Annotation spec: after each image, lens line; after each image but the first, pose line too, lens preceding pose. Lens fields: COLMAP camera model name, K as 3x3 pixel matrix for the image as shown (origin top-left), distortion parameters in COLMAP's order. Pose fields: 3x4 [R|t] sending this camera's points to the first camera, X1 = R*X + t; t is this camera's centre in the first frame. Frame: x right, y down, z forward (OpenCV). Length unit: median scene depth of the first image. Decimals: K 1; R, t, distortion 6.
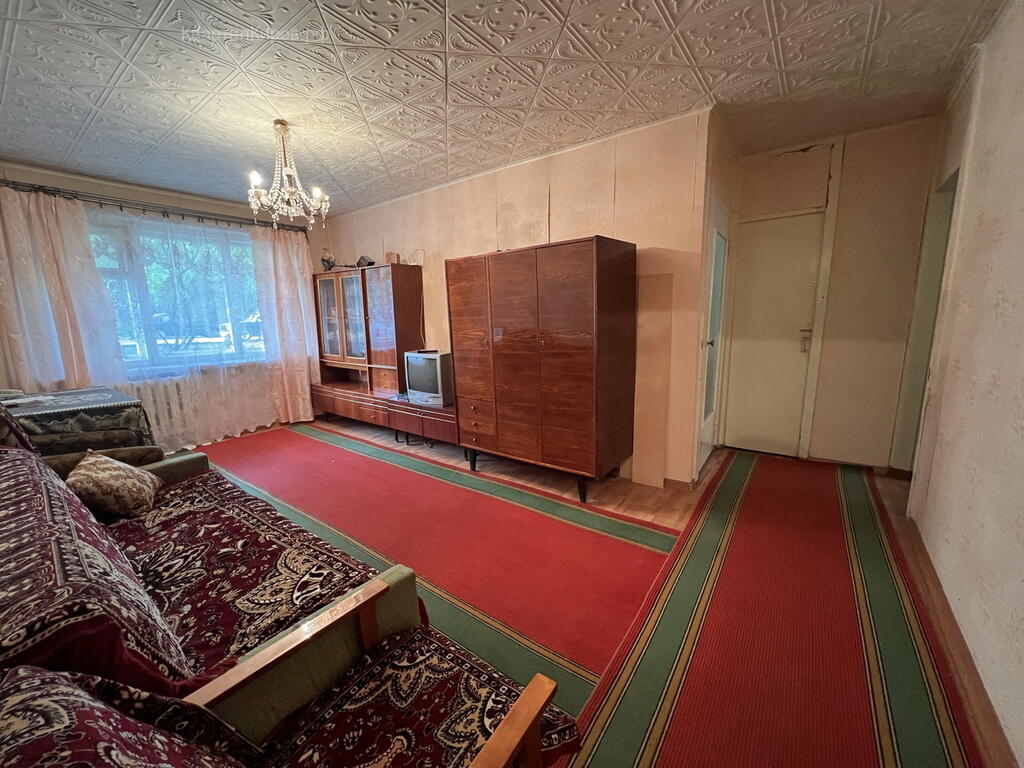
lens RADIAL K [[408.7, 0, 512.6], [0, 408.7, 381.5], [0, 0, 1]] dist [-0.000789, -0.000052]
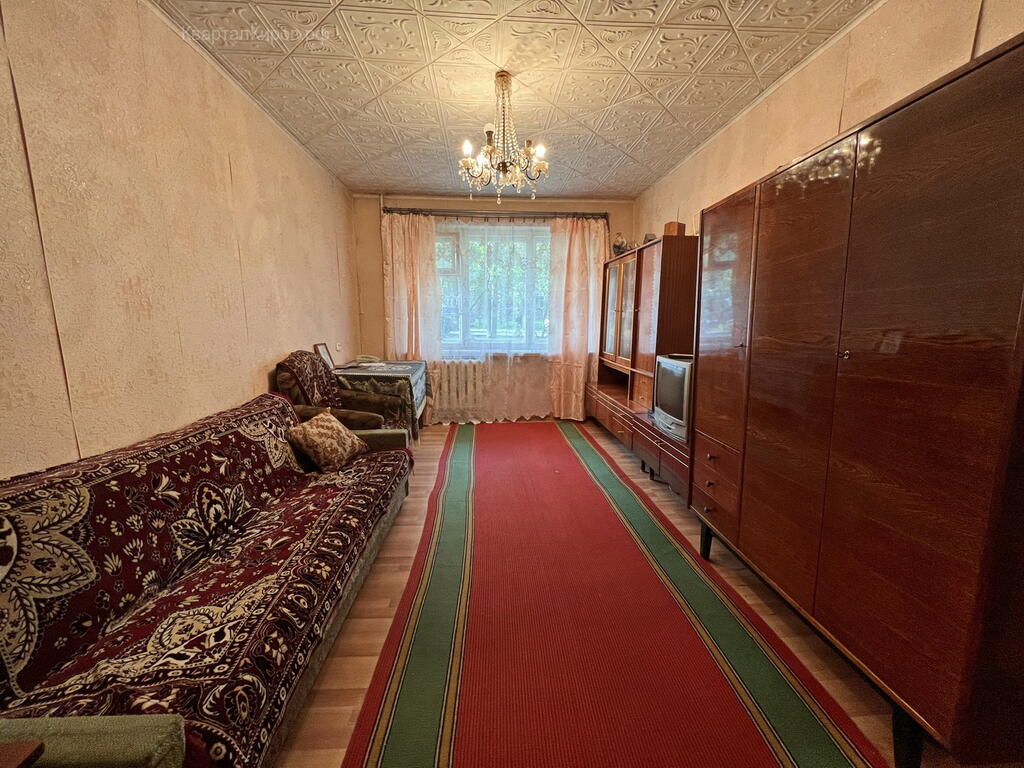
lens RADIAL K [[408.7, 0, 510.8], [0, 408.7, 384.3], [0, 0, 1]] dist [-0.000789, -0.000052]
pose [[0.646969, 0.138856, -0.749766, 0.132013], [-0.140071, 0.988189, 0.062146, -0.032072], [0.749541, 0.064814, 0.658778, 0.351419]]
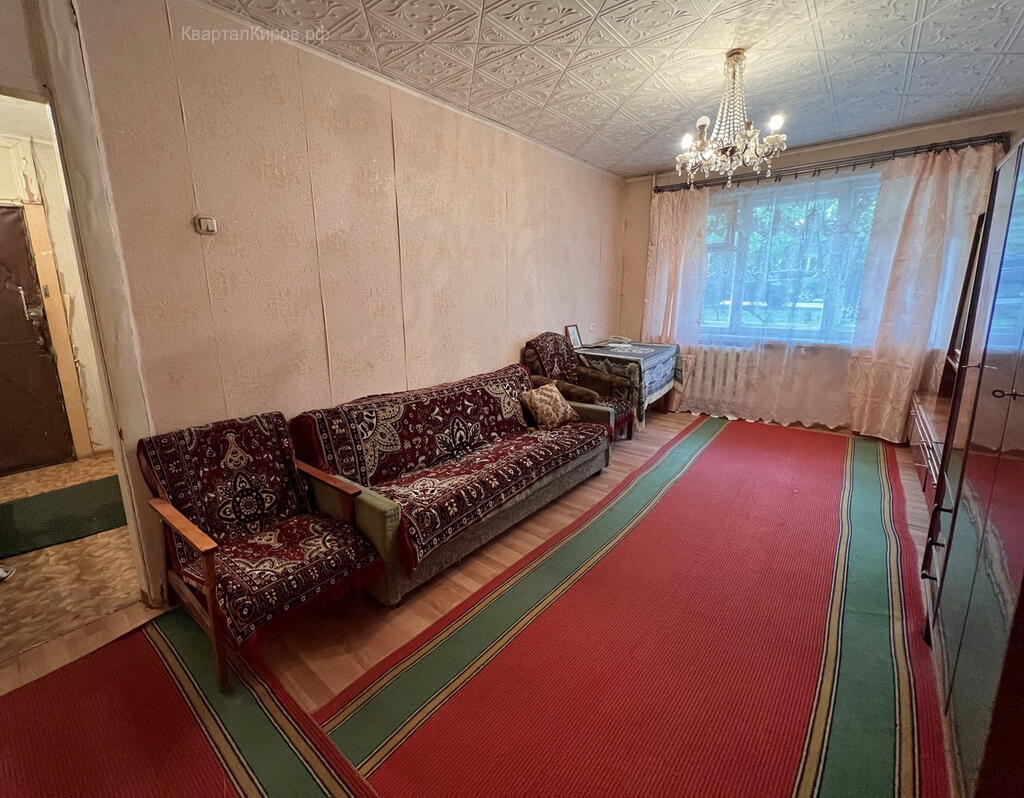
lens RADIAL K [[443.4, 0, 471.8], [0, 443.4, 383.2], [0, 0, 1]] dist [0.000127, -0.000785]
pose [[-0.083463, 0.224534, -0.970885, 0.348398], [-0.142925, 0.961515, 0.234653, -0.097197], [0.986208, 0.158349, -0.048159, 0.456076]]
